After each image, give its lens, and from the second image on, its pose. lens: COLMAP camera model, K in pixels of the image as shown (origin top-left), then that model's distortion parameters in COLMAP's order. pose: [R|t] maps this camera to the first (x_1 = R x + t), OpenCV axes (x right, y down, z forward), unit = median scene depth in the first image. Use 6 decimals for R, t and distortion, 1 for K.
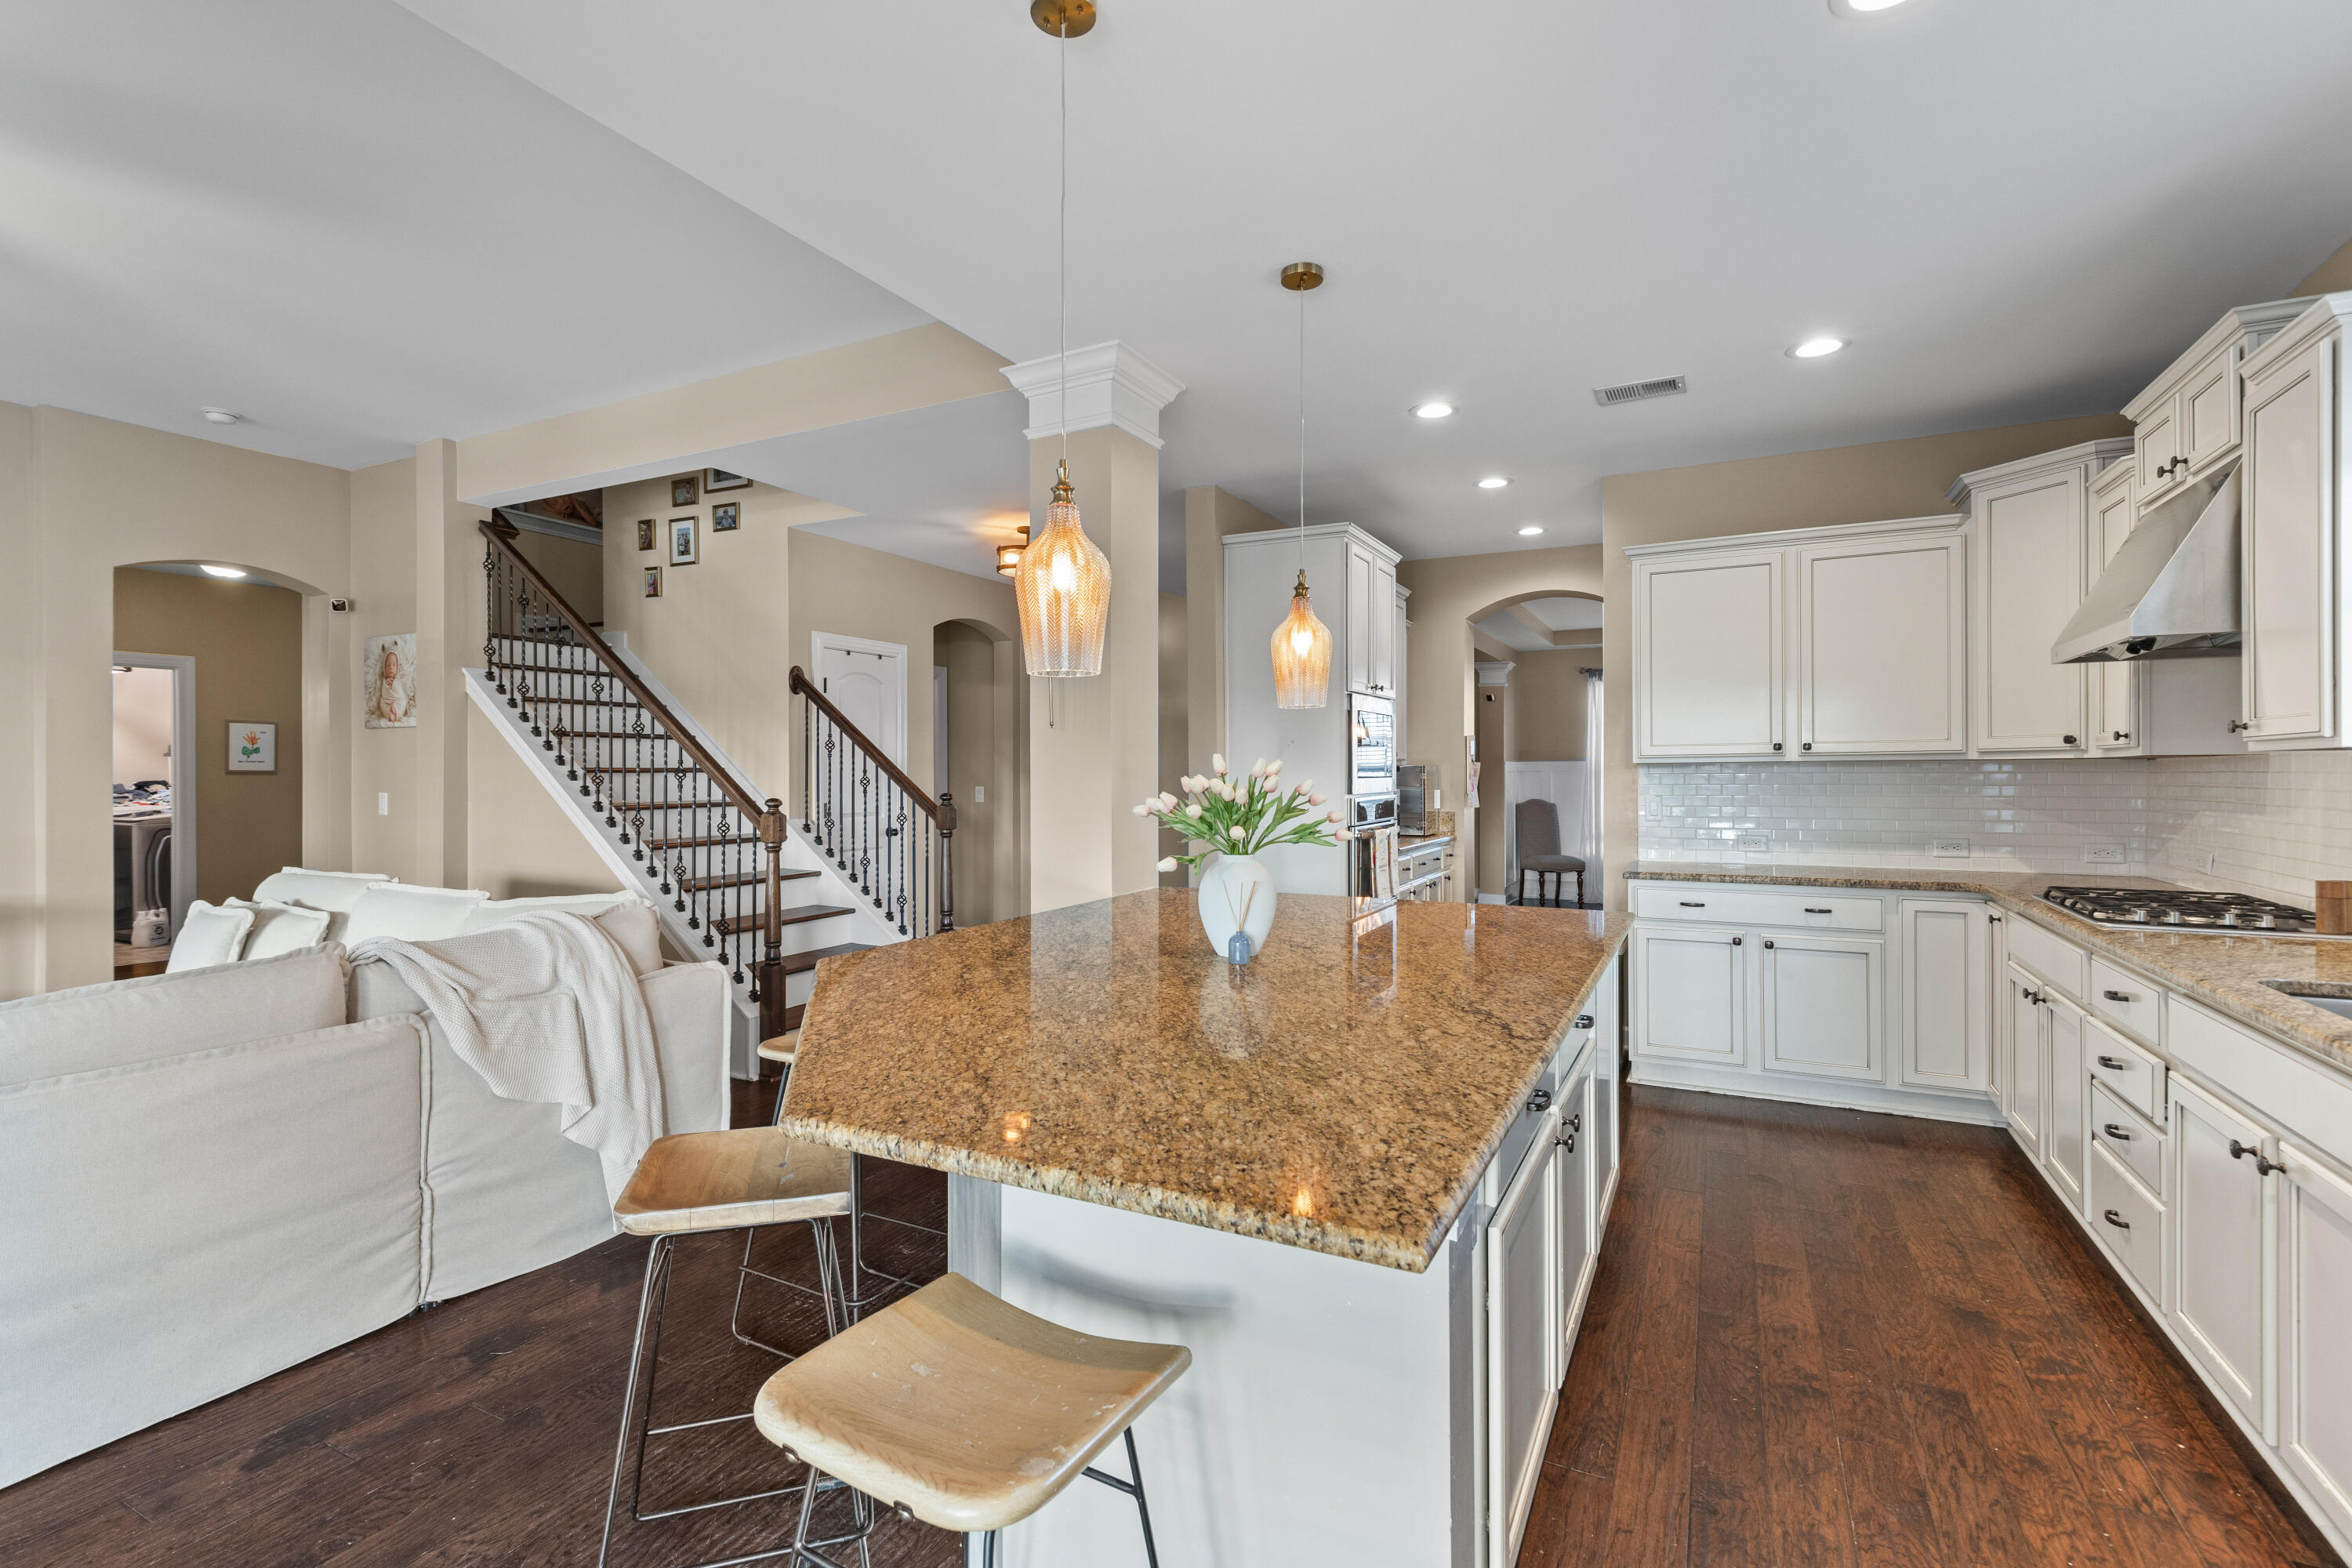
lens RADIAL K [[1051.3, 0, 1166.5], [0, 1051.3, 774.2], [0, 0, 1]] dist [-0.005890, -0.001794]
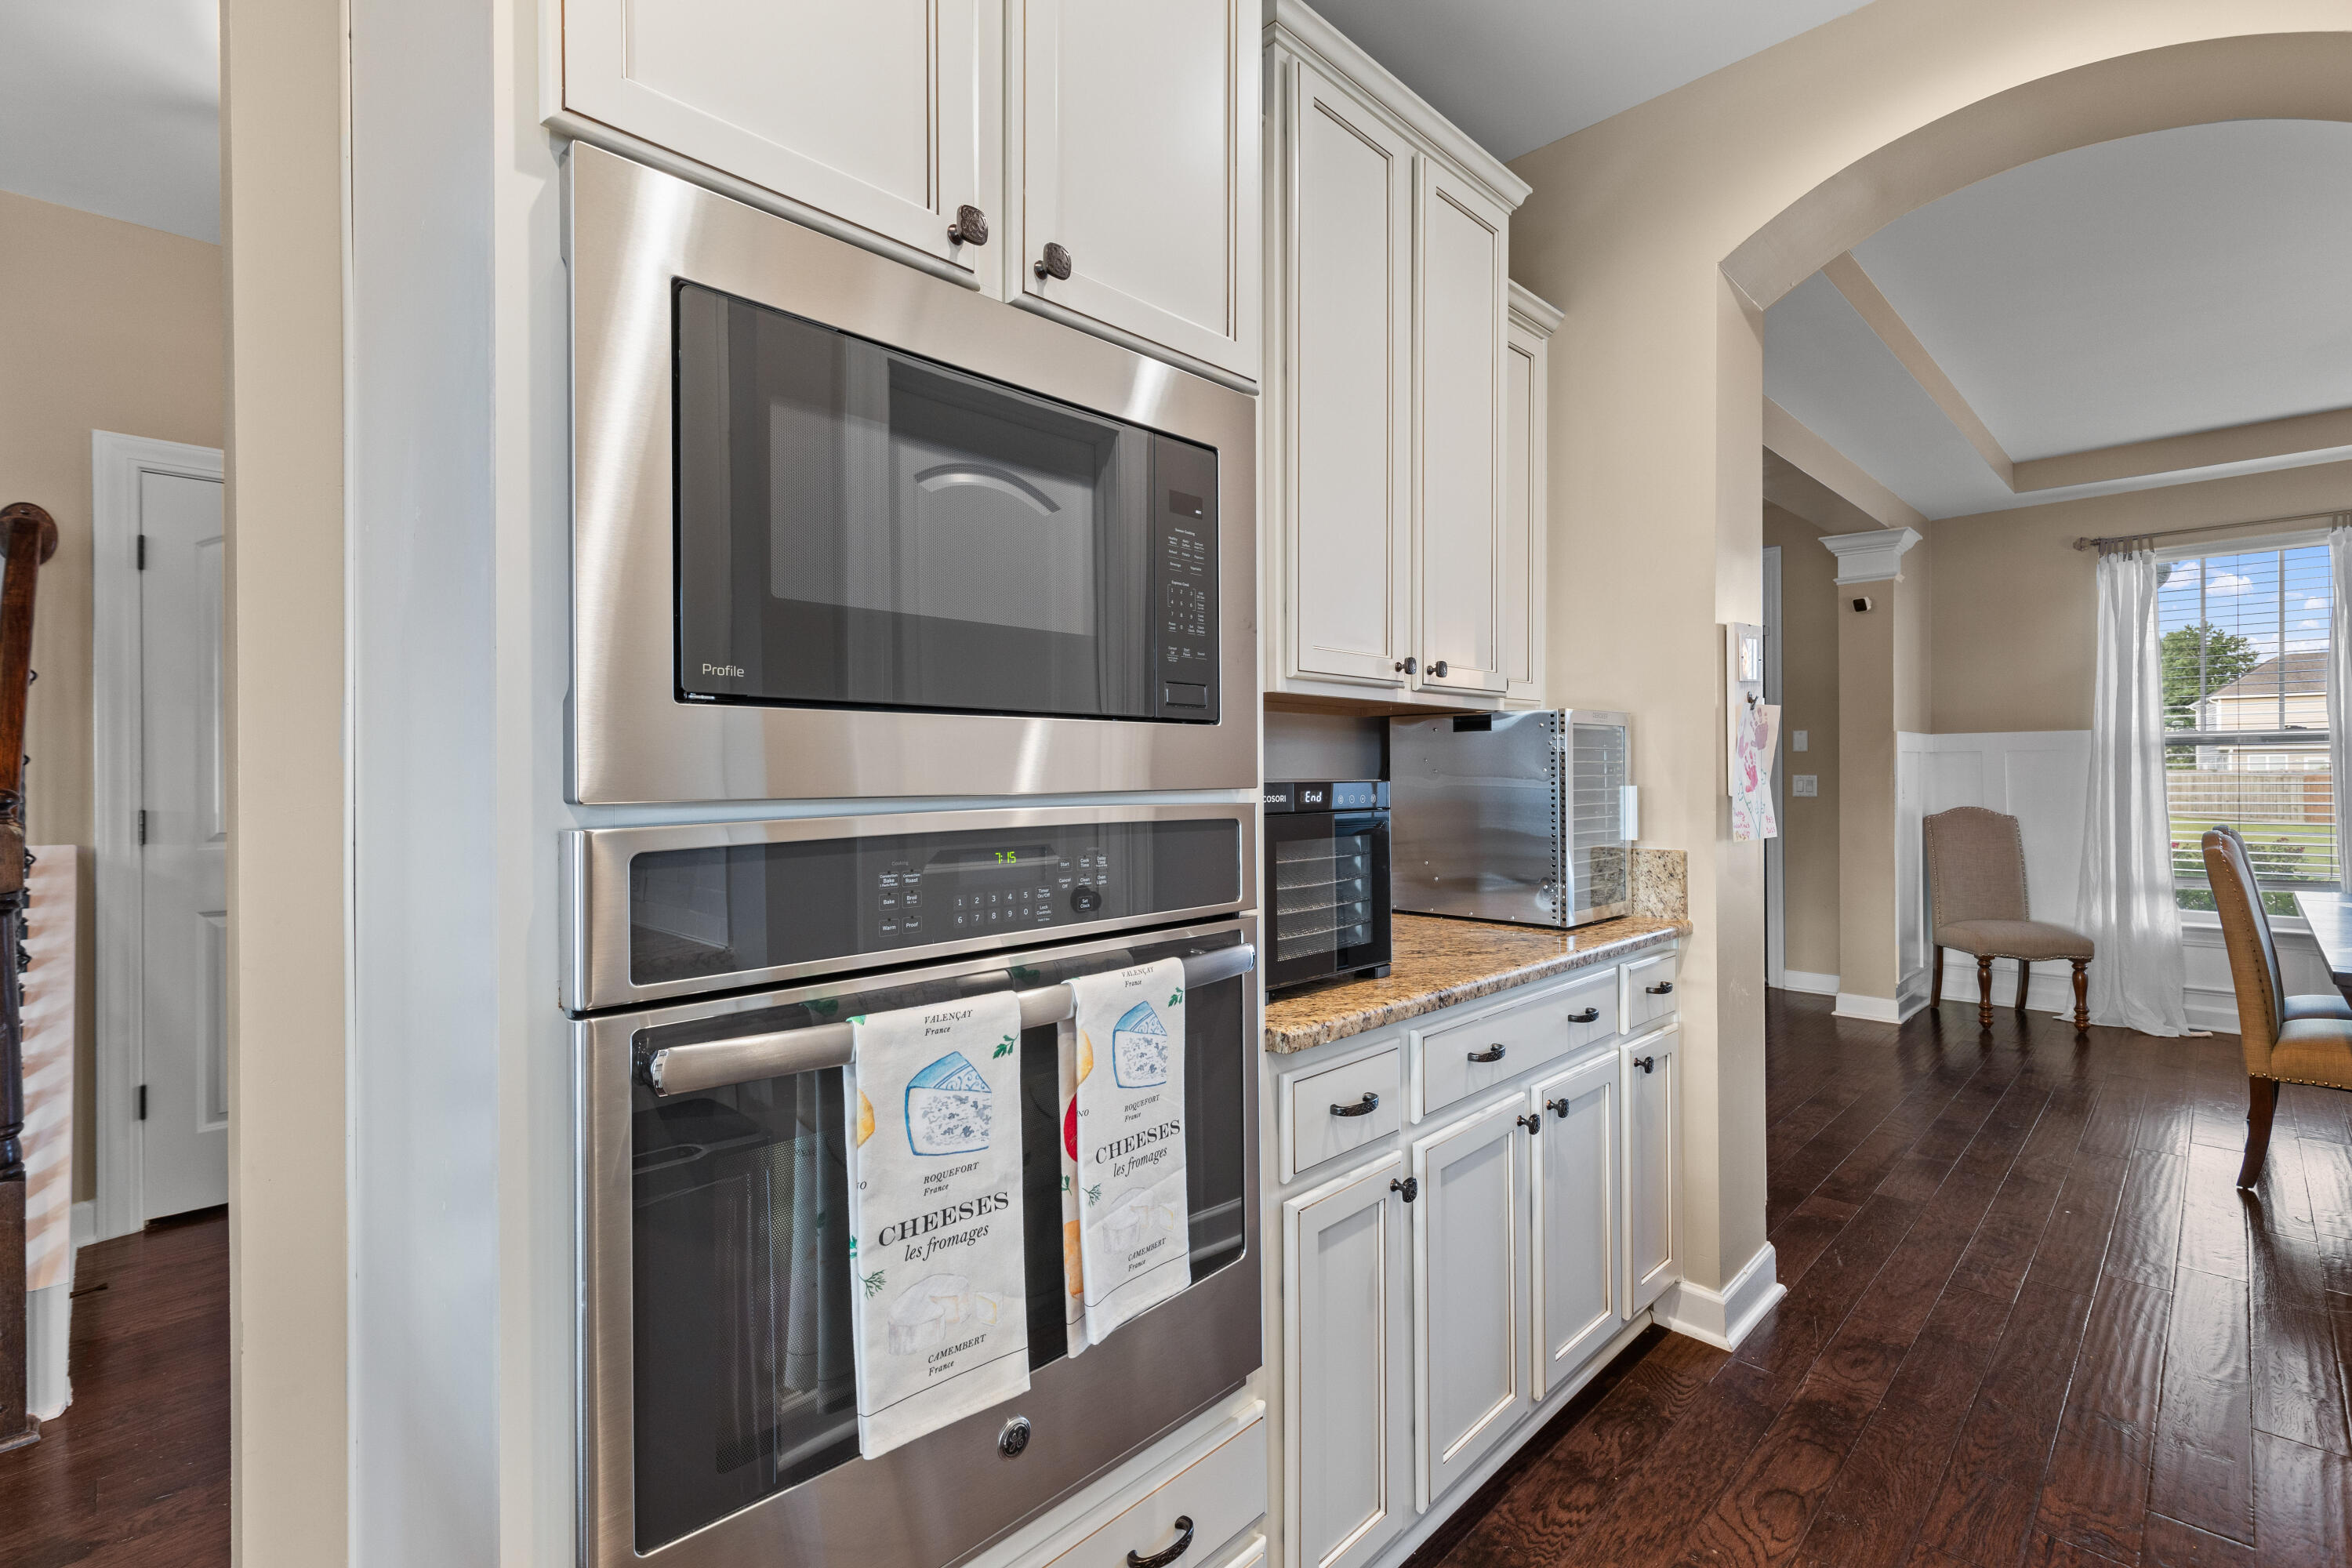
lens RADIAL K [[1051.3, 0, 1164.3], [0, 1051.3, 770.3], [0, 0, 1]] dist [-0.005890, -0.001794]
pose [[0.951039, -0.002228, -0.309063, 0.144596], [0.001667, 0.999996, -0.002081, 0.006783], [0.309066, 0.001464, 0.951039, 0.418049]]
